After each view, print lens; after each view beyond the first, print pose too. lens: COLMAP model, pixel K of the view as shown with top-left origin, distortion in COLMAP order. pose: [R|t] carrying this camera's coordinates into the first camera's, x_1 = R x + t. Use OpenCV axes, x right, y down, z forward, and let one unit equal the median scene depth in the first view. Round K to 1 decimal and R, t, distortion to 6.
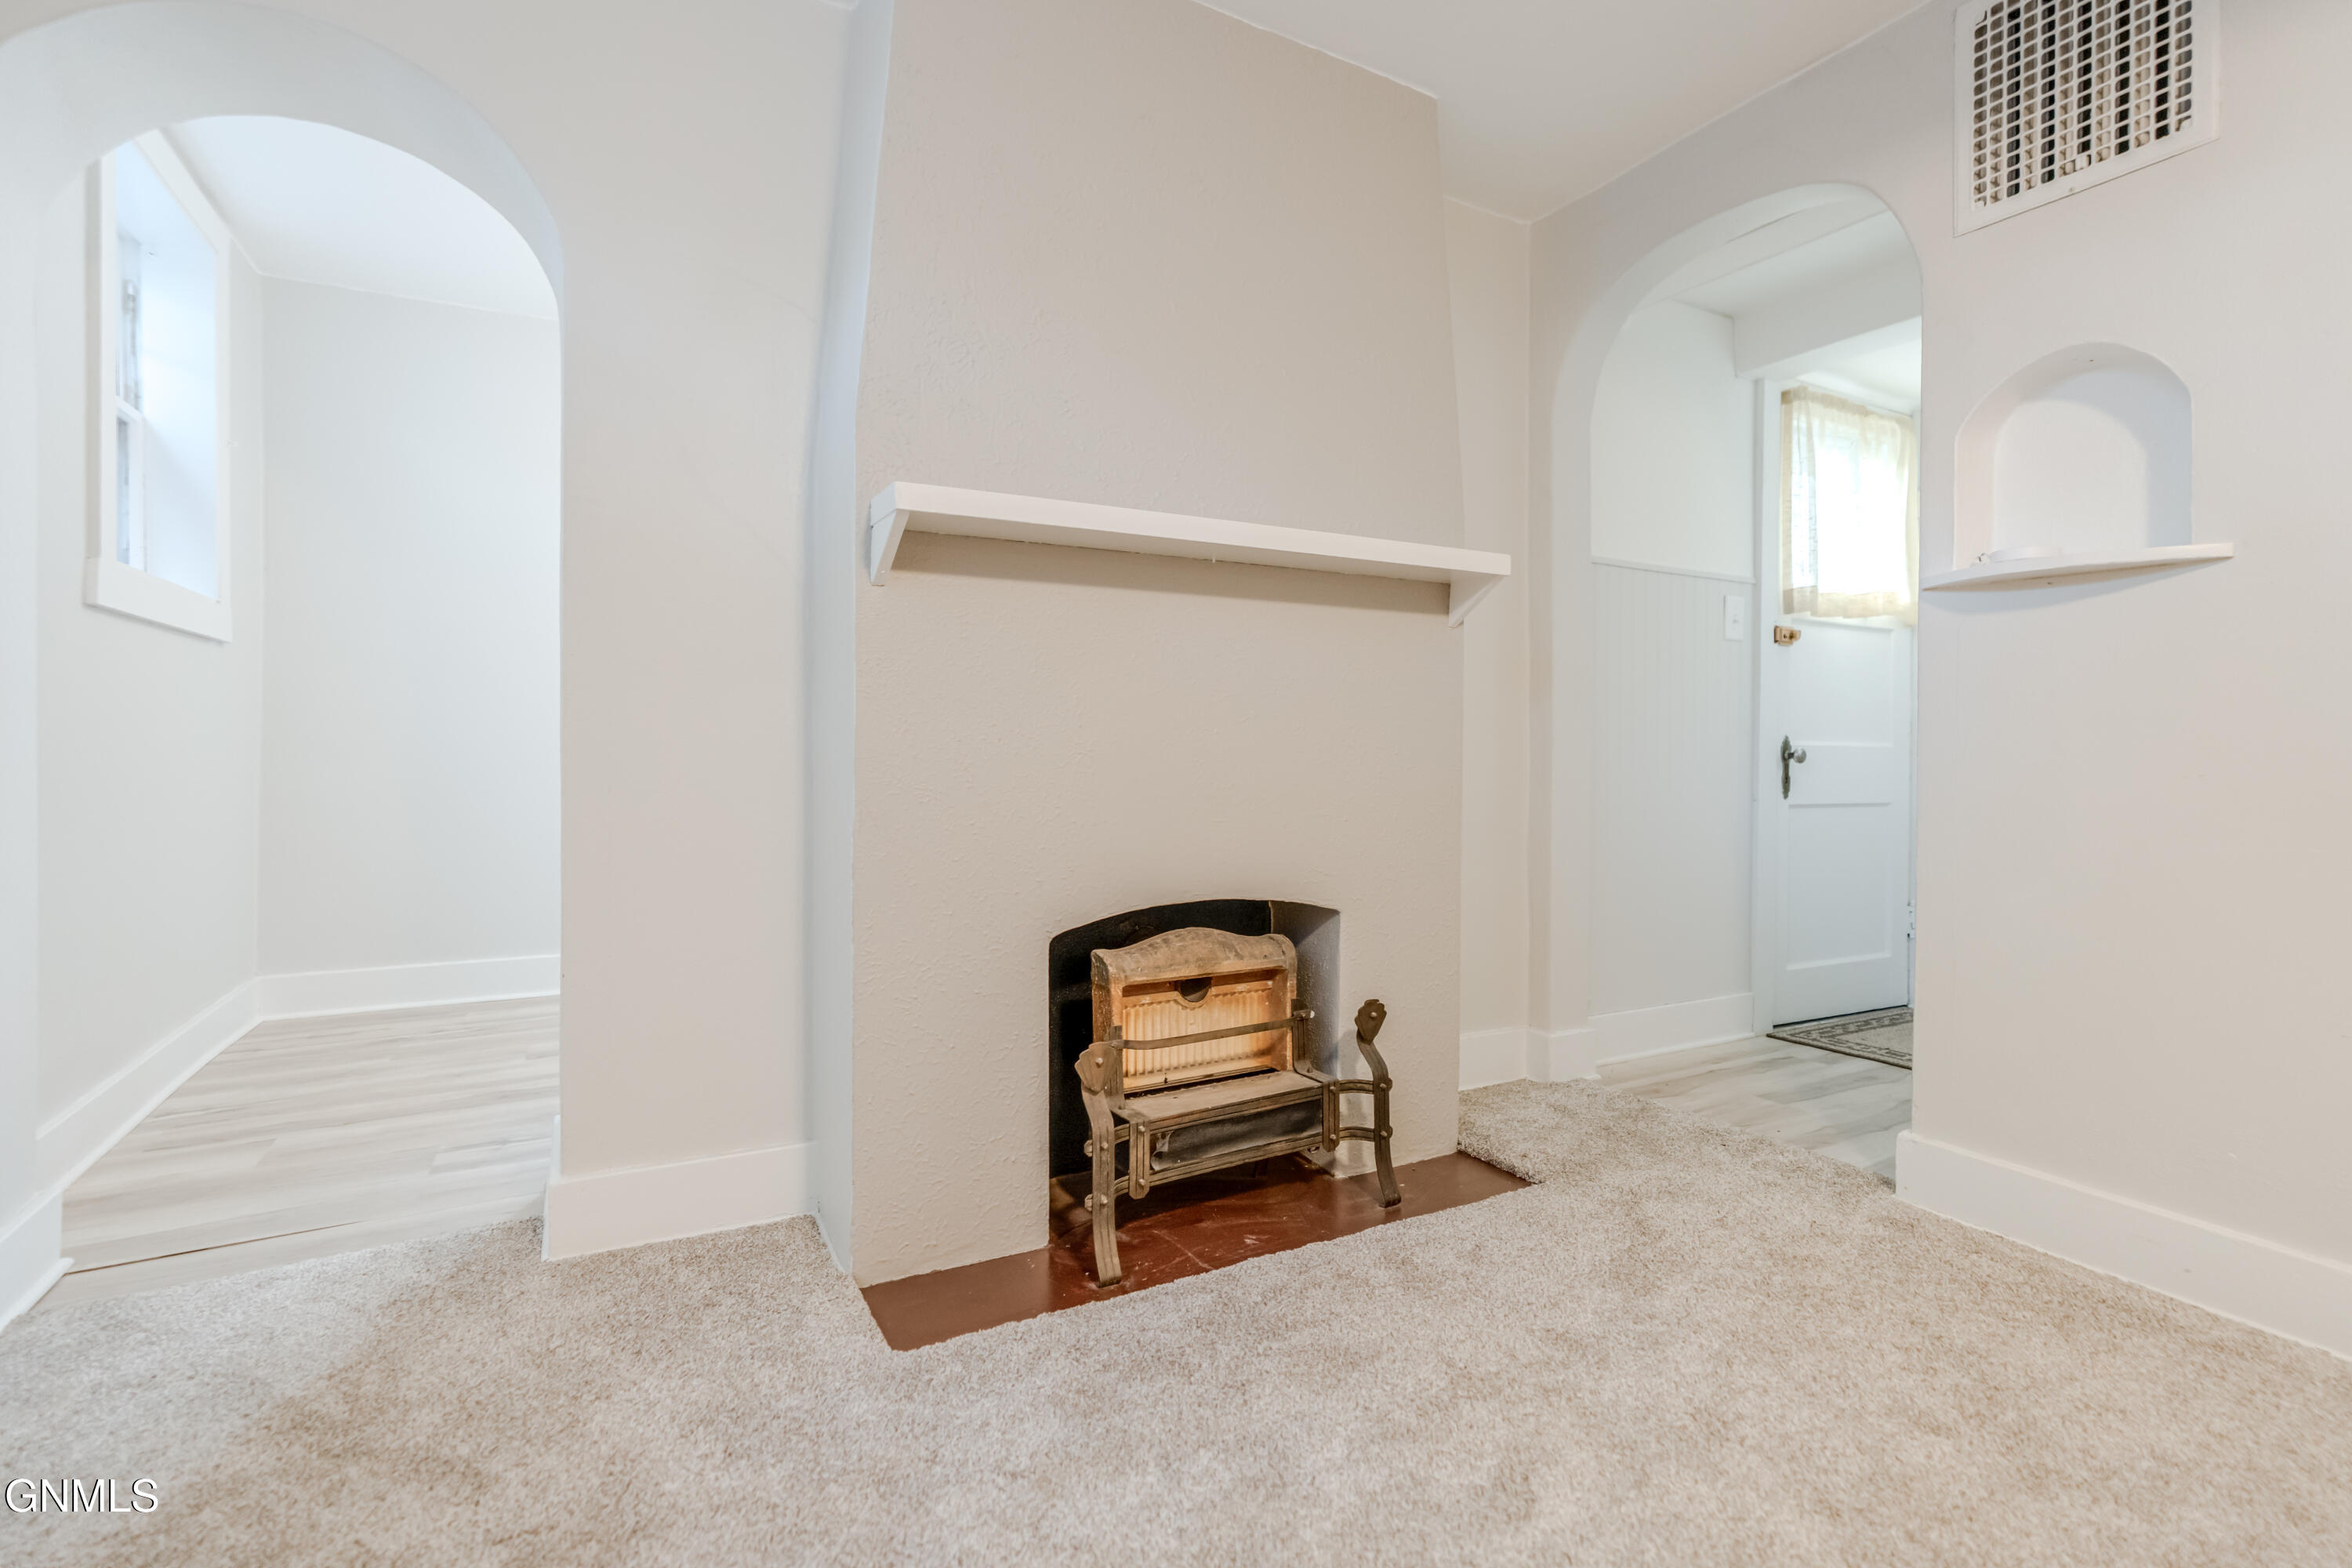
lens RADIAL K [[1069.1, 0, 1178.4], [0, 1069.1, 776.1], [0, 0, 1]] dist [-0.007567, 0.000910]
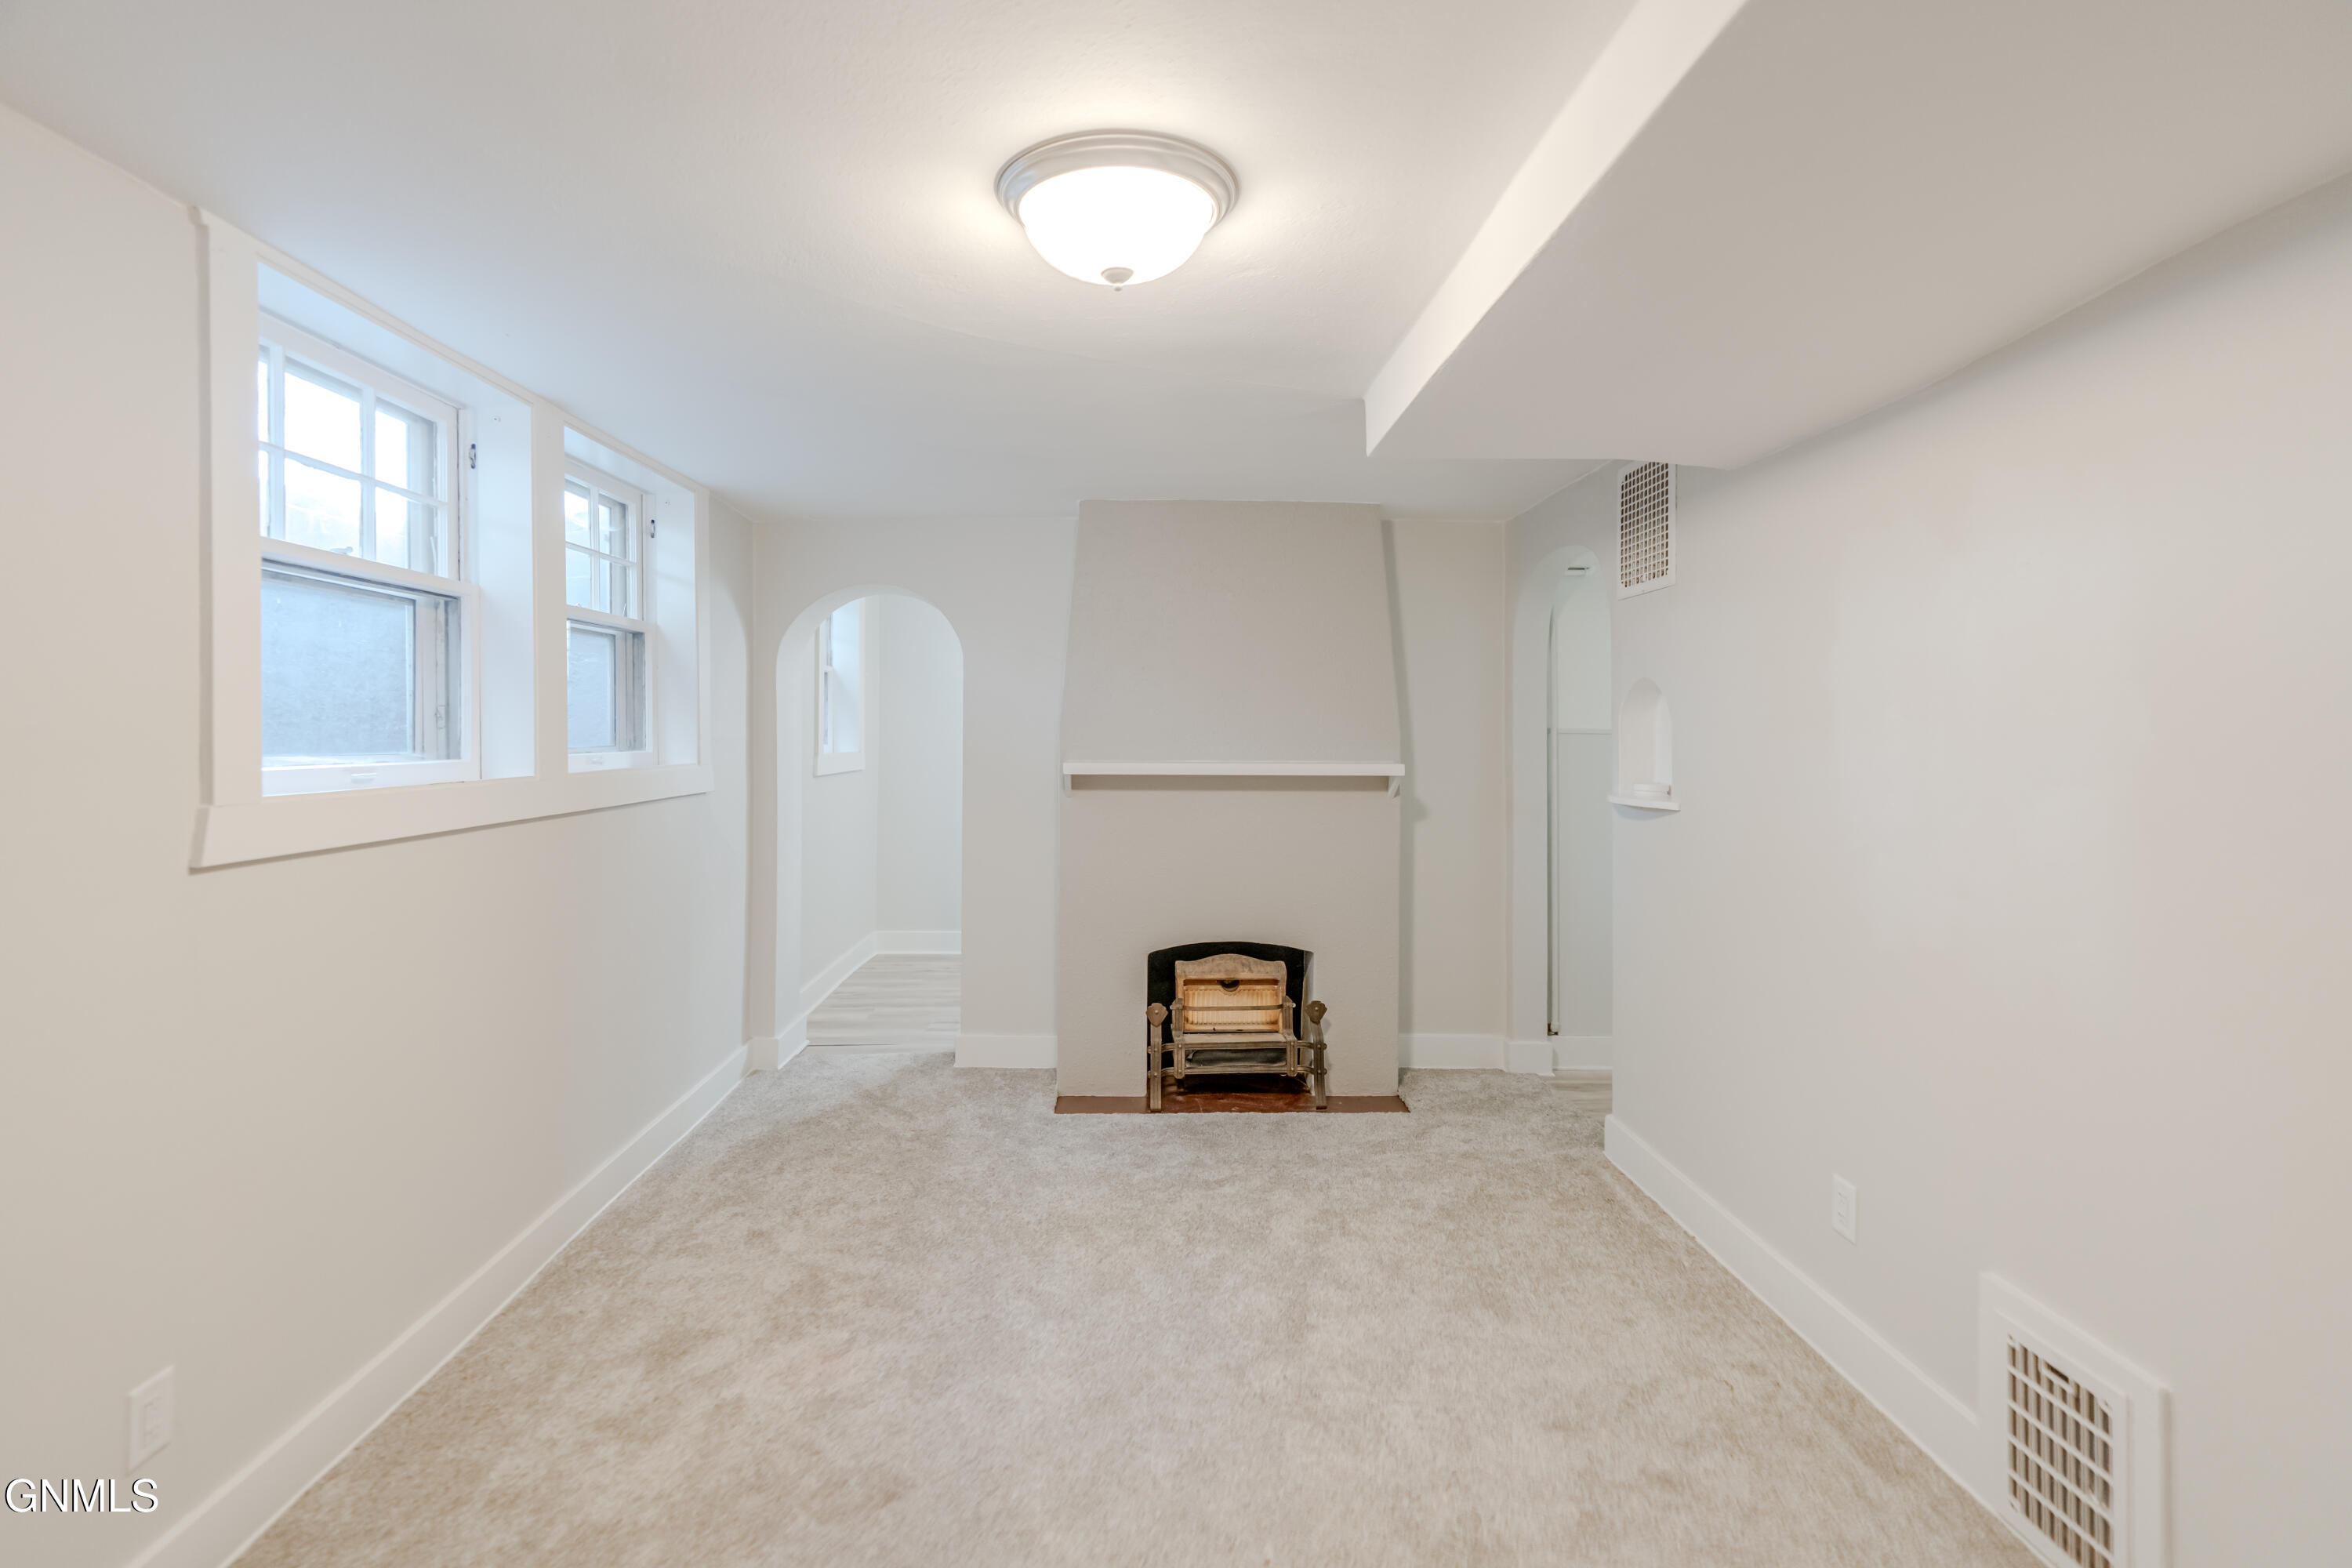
lens RADIAL K [[1069.1, 0, 1173.0], [0, 1069.1, 766.2], [0, 0, 1]] dist [-0.007567, 0.000910]
pose [[0.893857, 0.015712, -0.448076, 0.868286], [-0.012699, 0.999872, 0.009727, -0.244180], [0.448172, -0.003004, 0.893942, -0.888518]]
